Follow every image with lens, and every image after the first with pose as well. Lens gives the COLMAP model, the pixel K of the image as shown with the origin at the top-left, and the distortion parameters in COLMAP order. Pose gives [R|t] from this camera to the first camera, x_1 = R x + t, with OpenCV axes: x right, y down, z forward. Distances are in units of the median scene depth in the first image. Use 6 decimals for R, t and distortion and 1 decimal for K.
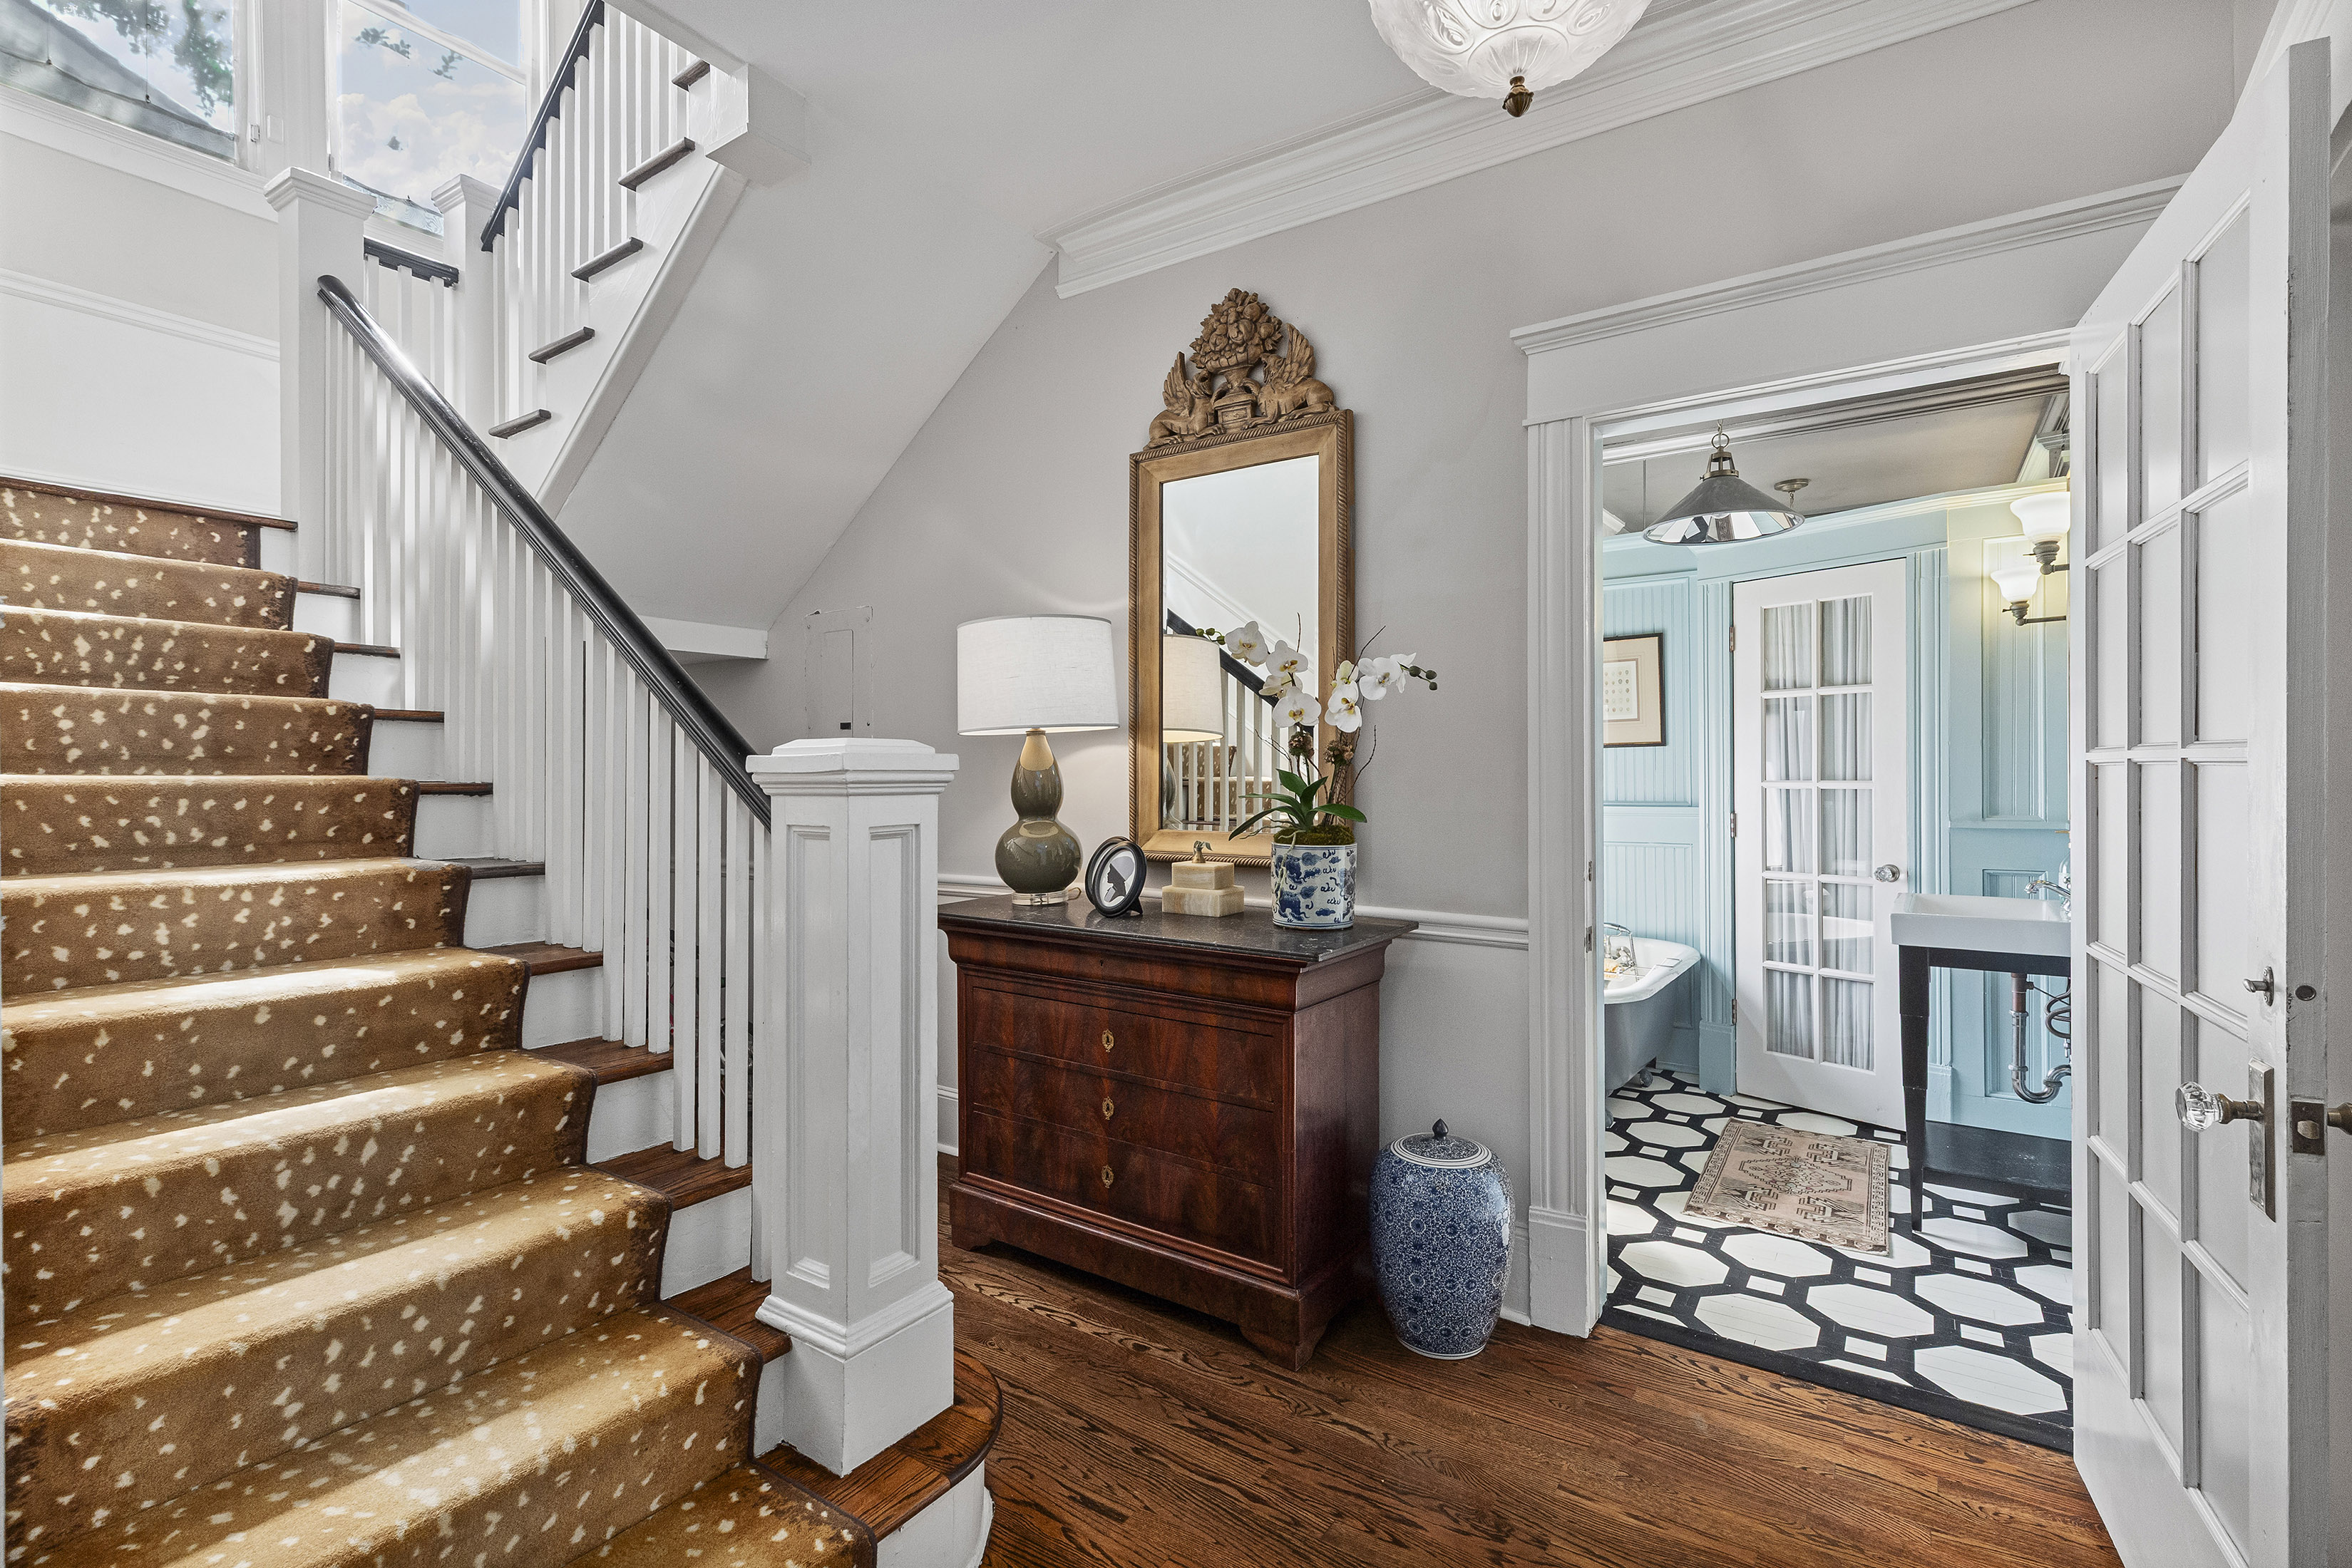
lens RADIAL K [[1093.5, 0, 1185.5], [0, 1093.5, 767.0], [0, 0, 1]] dist [0.001785, 0.000287]
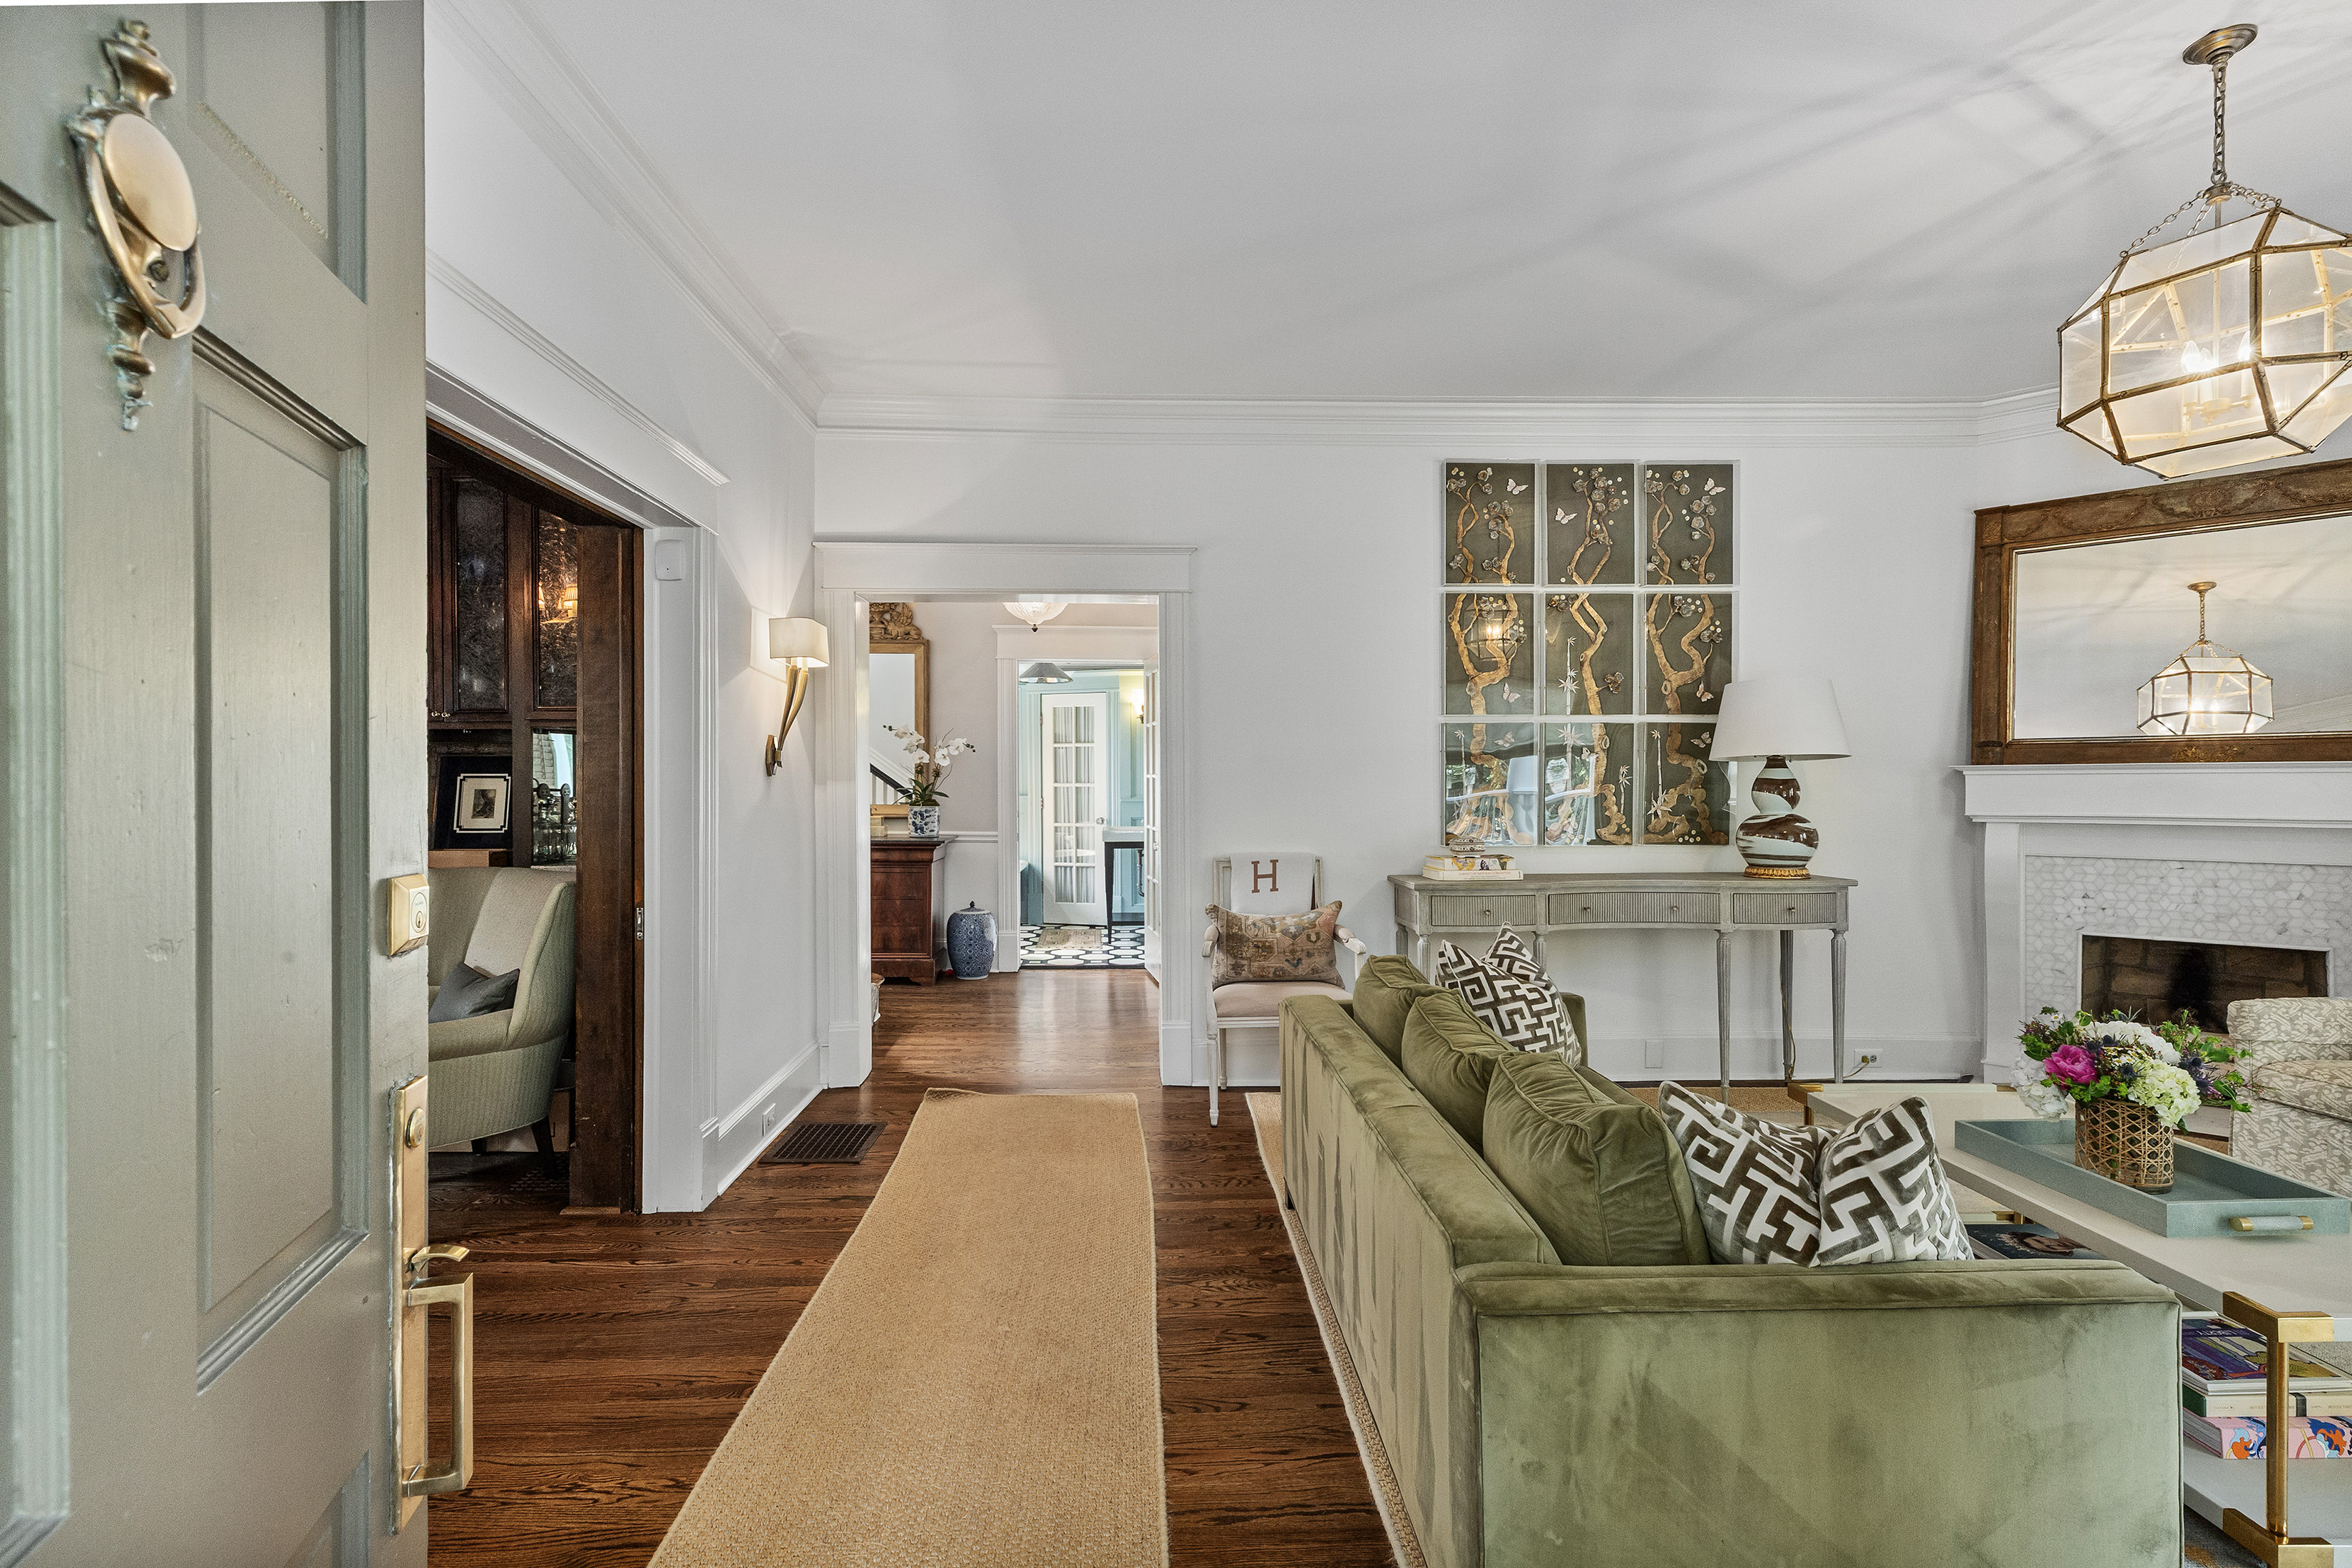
lens RADIAL K [[1078.7, 0, 1169.5], [0, 1078.7, 789.2], [0, 0, 1]] dist [0.005078, 0.000520]
pose [[0.796013, -0.006862, 0.605240, -0.885143], [0.001306, 0.999953, 0.009619, 0.003217], [-0.605277, -0.006866, 0.795985, -1.293368]]
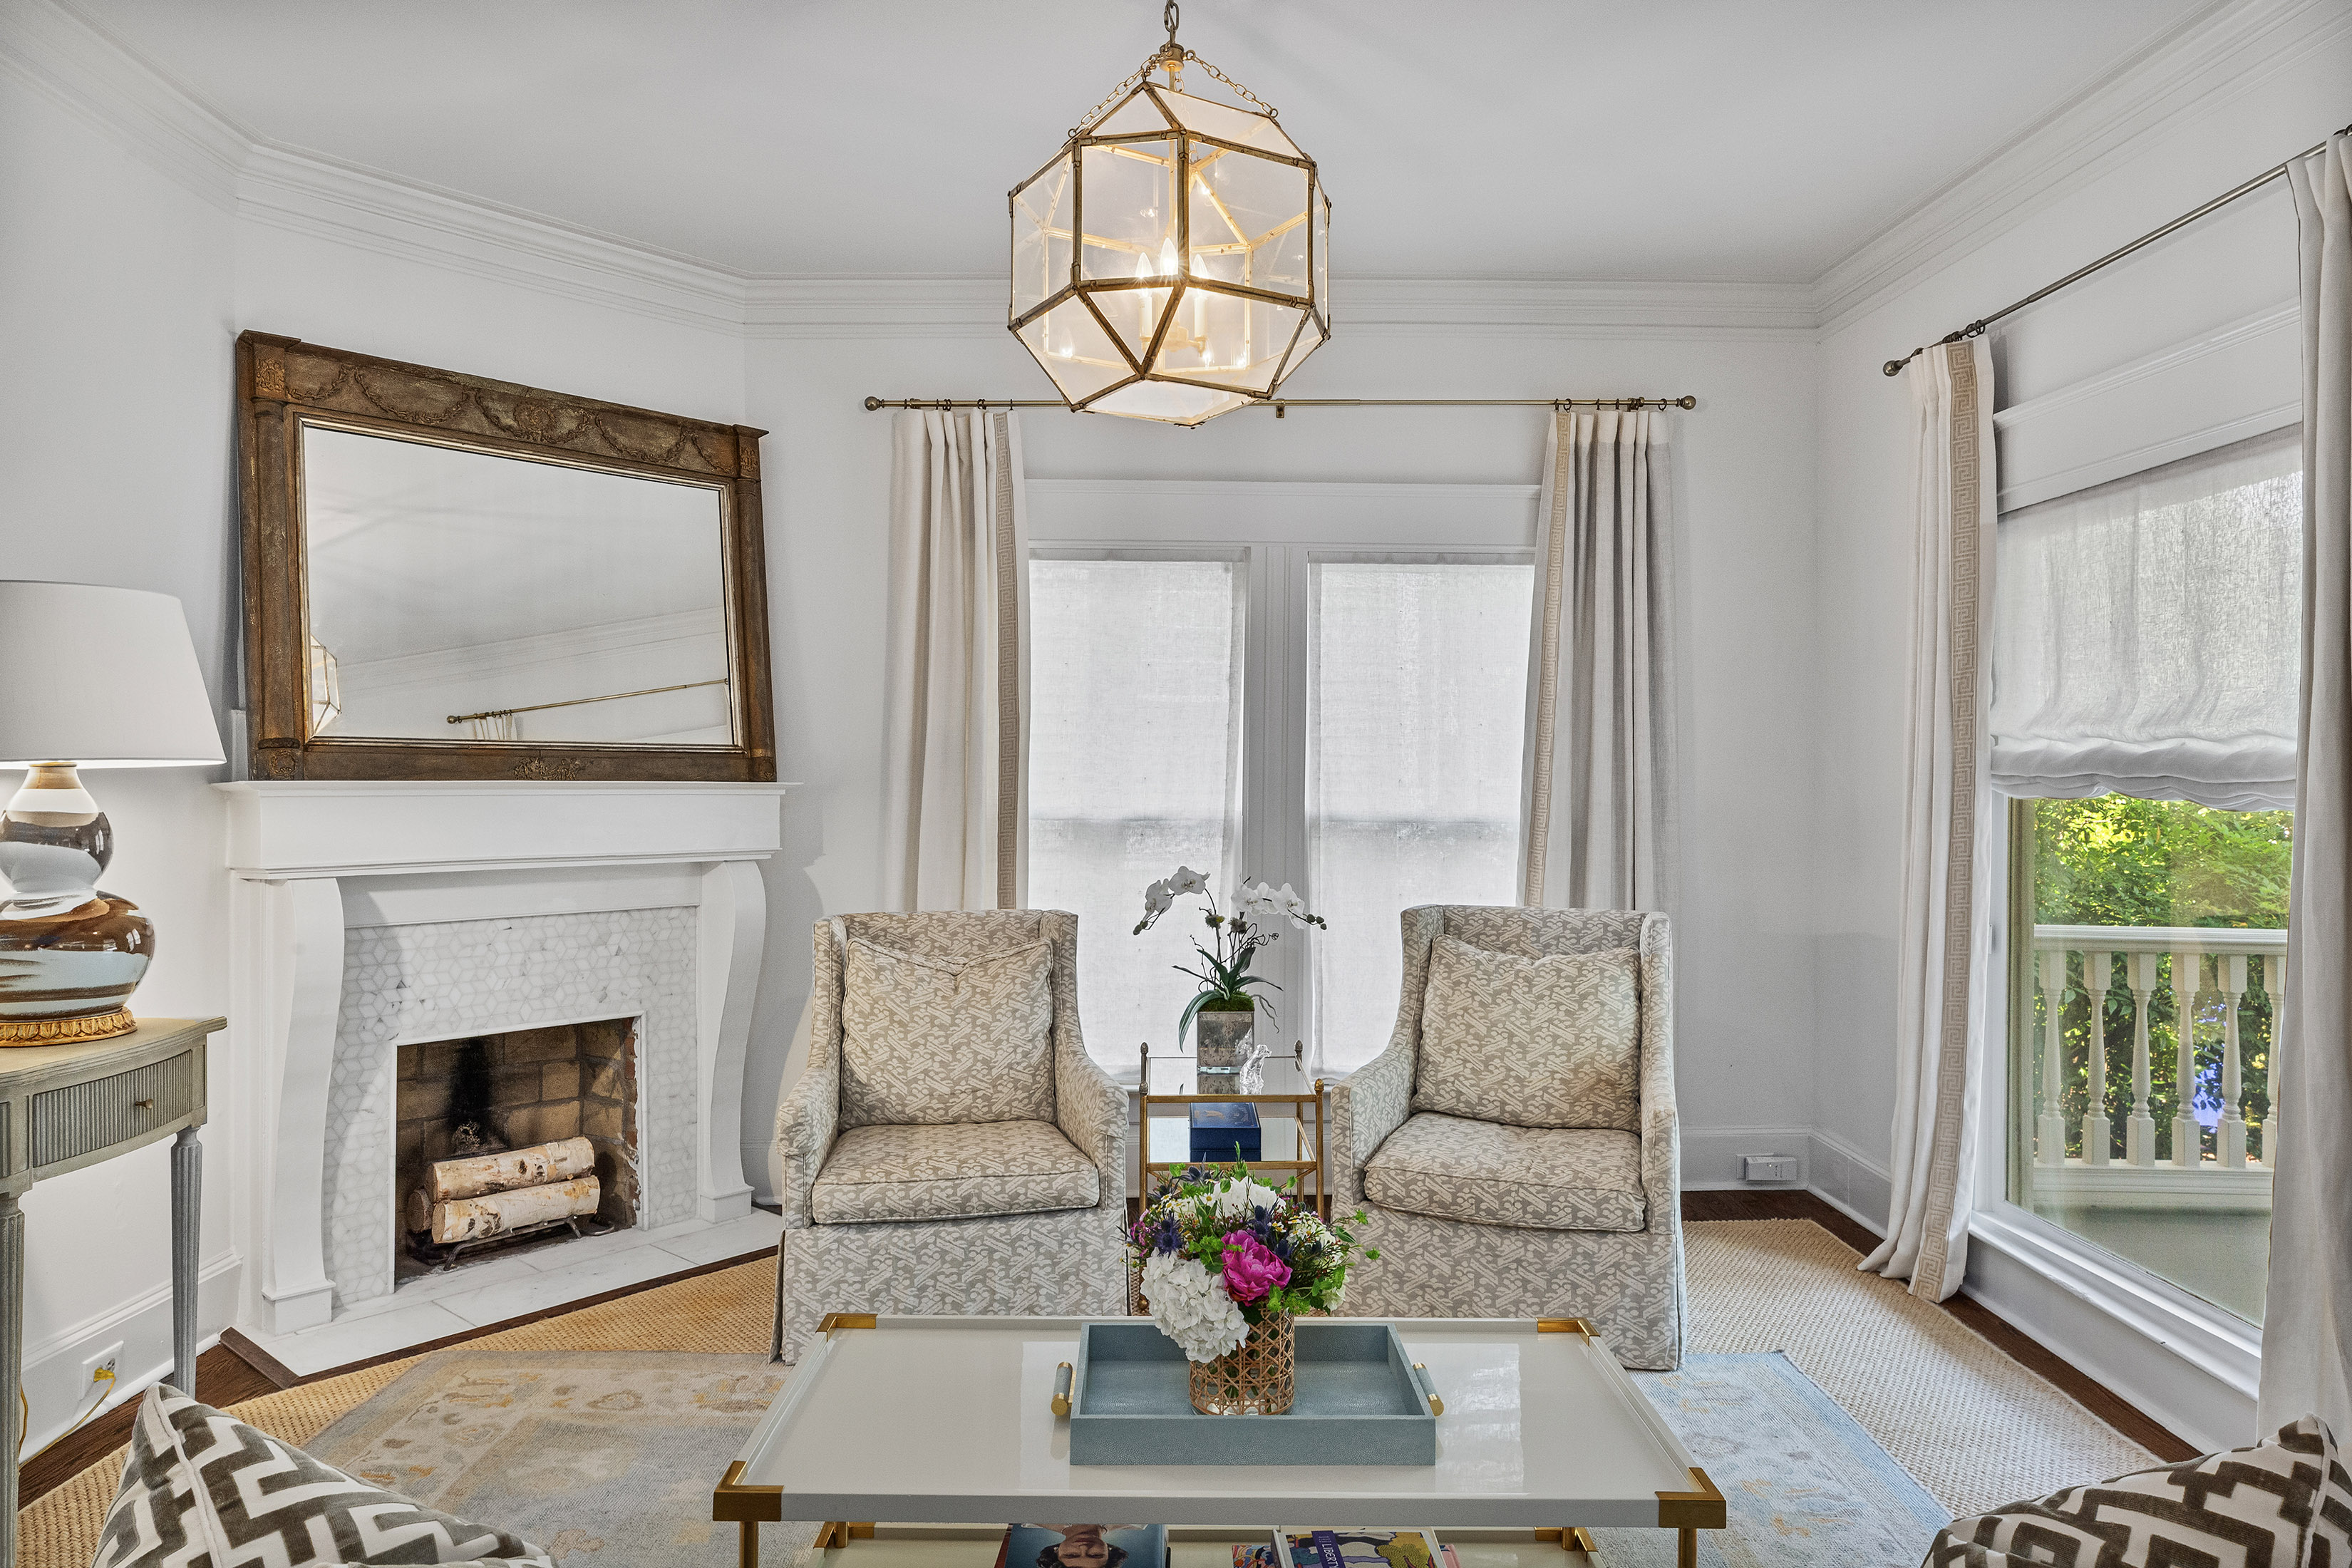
lens RADIAL K [[1512.8, 0, 1172.6], [0, 1512.8, 780.9], [0, 0, 1]] dist [0.011751, -0.002168]
pose [[-0.599588, -0.006368, 0.800284, -0.465820], [-0.009746, 0.999952, 0.000655, -0.021680], [-0.800250, -0.007407, -0.599621, -0.613854]]
